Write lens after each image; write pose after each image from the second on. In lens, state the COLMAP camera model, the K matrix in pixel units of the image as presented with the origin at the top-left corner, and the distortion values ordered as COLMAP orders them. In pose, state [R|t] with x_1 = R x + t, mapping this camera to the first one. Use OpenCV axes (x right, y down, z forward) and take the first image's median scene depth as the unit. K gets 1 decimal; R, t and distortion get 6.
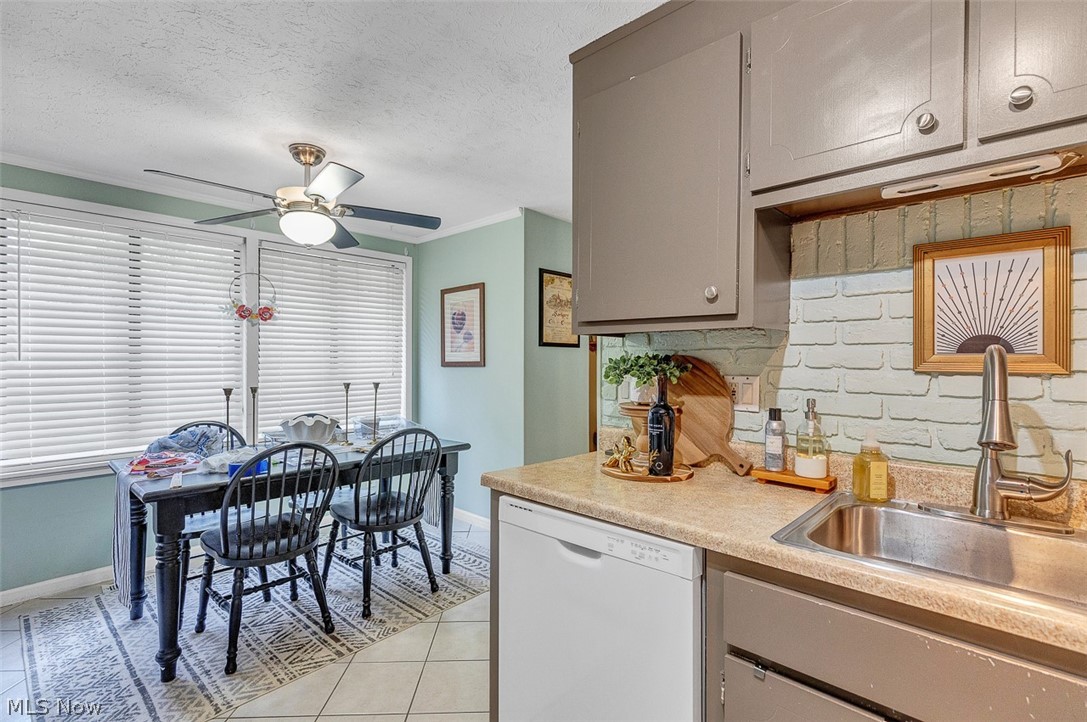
lens RADIAL K [[500.0, 0, 547.6], [0, 500.0, 359.6], [0, 0, 1]] dist [0.010378, -0.002328]
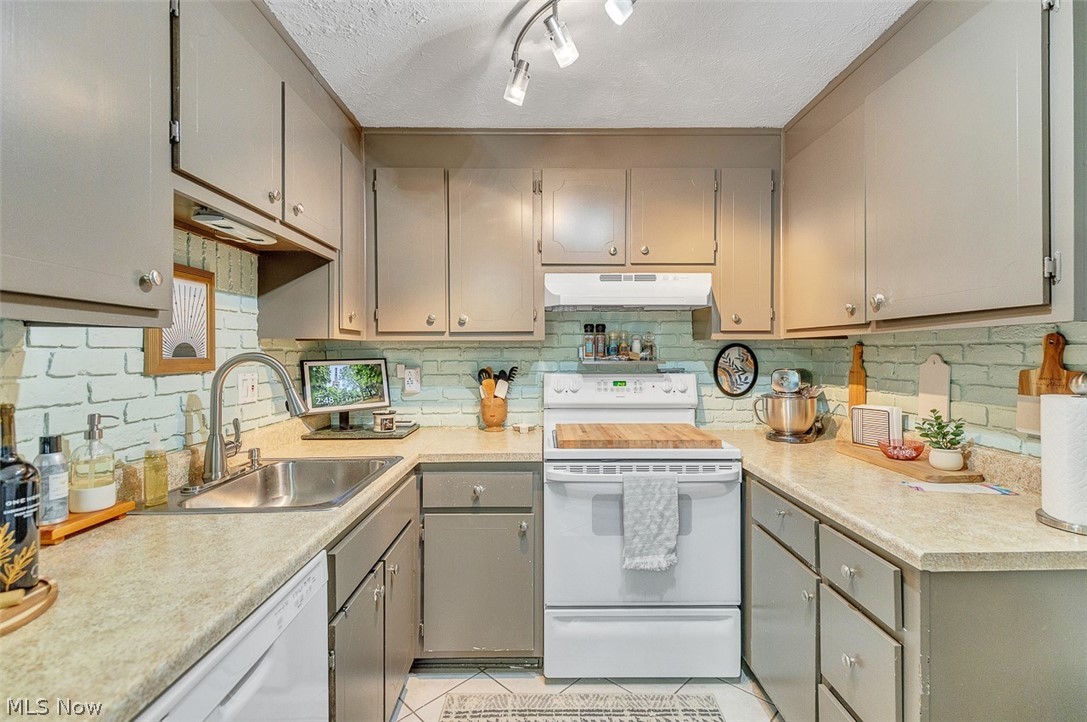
lens RADIAL K [[500.0, 0, 547.7], [0, 500.0, 356.6], [0, 0, 1]] dist [0.010378, -0.002328]
pose [[-0.672624, 0.001482, 0.739983, -0.699319], [0.006757, 0.999969, 0.004140, -0.015474], [-0.739954, 0.007785, -0.672613, 1.226390]]
